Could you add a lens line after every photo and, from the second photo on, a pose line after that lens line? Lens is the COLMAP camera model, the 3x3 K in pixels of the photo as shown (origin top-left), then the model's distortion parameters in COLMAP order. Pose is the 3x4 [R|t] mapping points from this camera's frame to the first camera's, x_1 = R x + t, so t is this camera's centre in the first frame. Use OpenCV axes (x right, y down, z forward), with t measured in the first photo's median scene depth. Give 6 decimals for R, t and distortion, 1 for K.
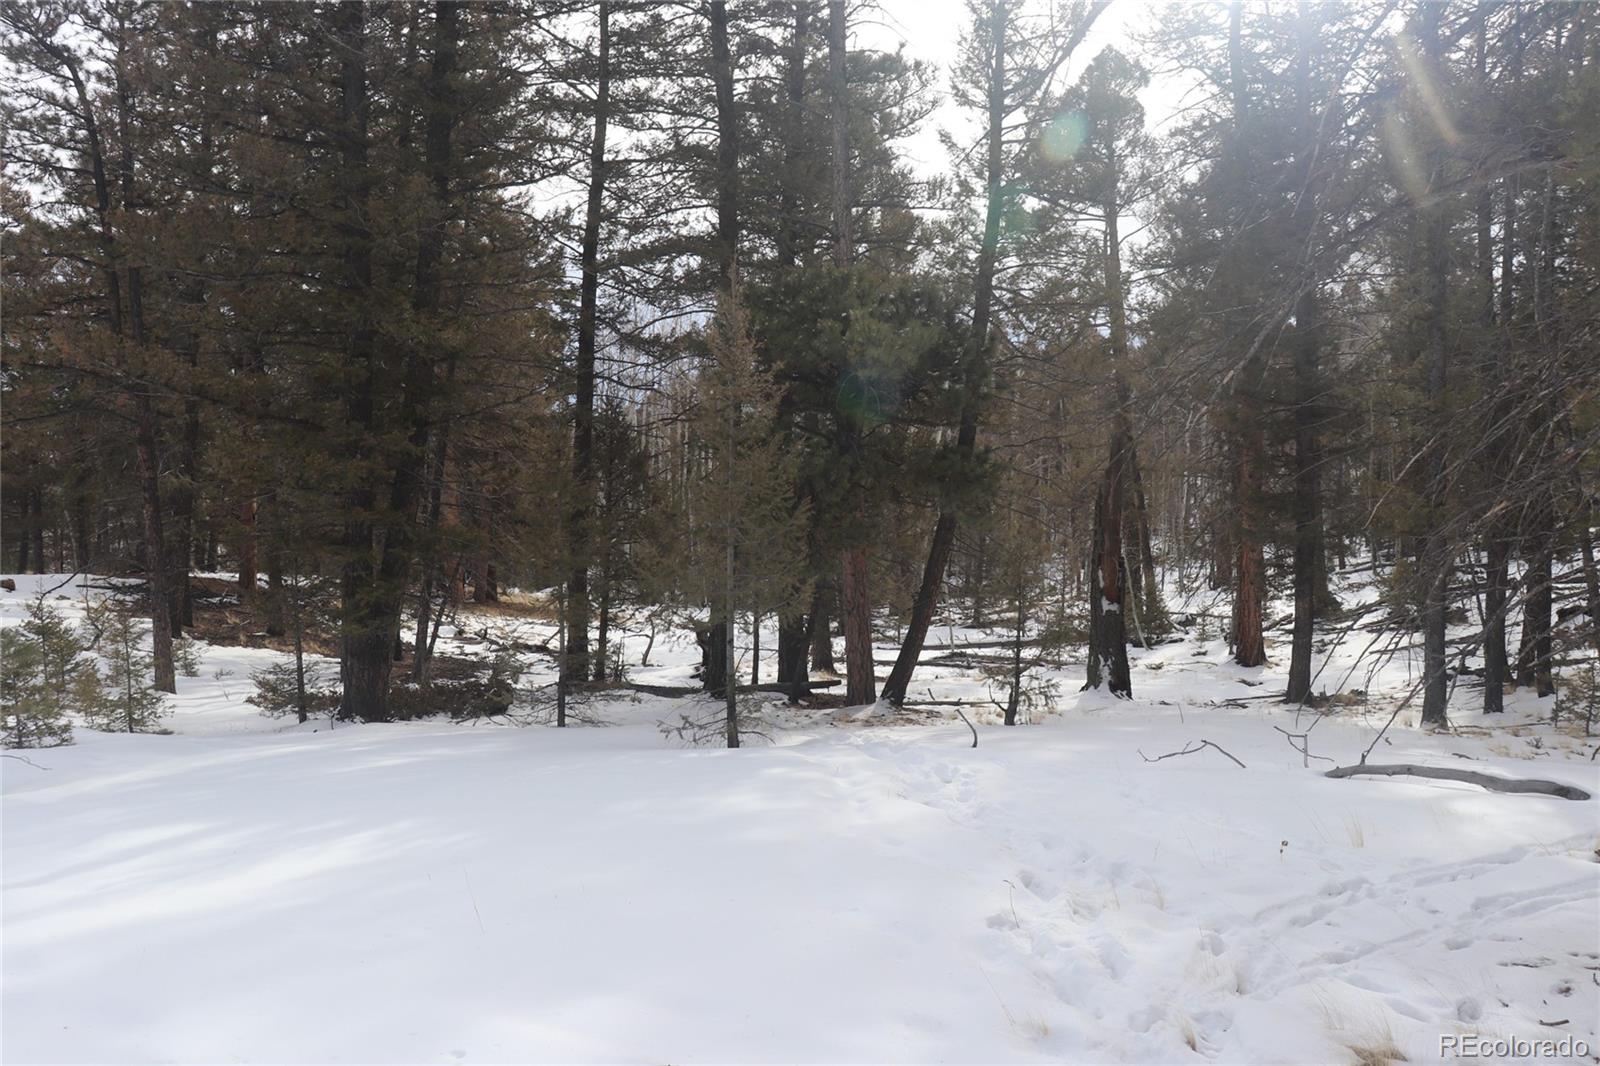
lens RADIAL K [[1370.0, 0, 776.8], [0, 1370.0, 527.5], [0, 0, 1]] dist [-0.183152, 0.182226]
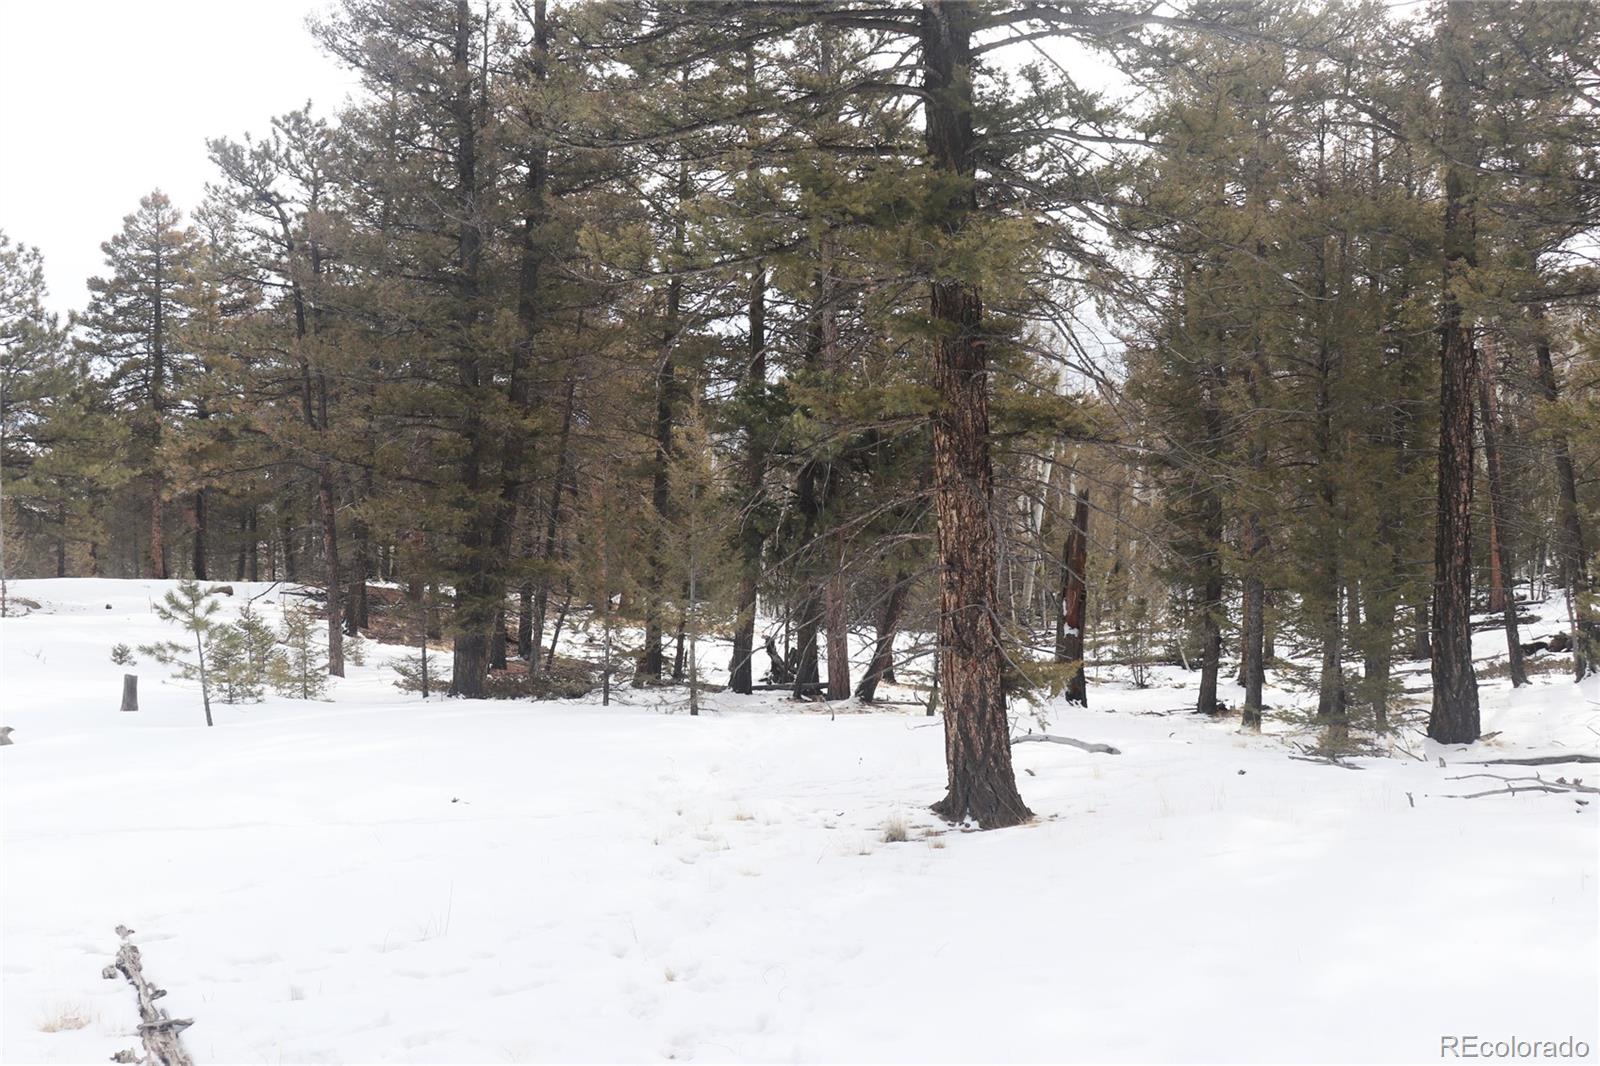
lens RADIAL K [[1370.0, 0, 776.8], [0, 1370.0, 527.5], [0, 0, 1]] dist [-0.183152, 0.182226]
pose [[0.989781, 0.016861, -0.141593, 0.170186], [-0.018620, 0.999765, -0.011110, -0.018557], [0.141372, 0.013633, 0.989863, -0.283297]]
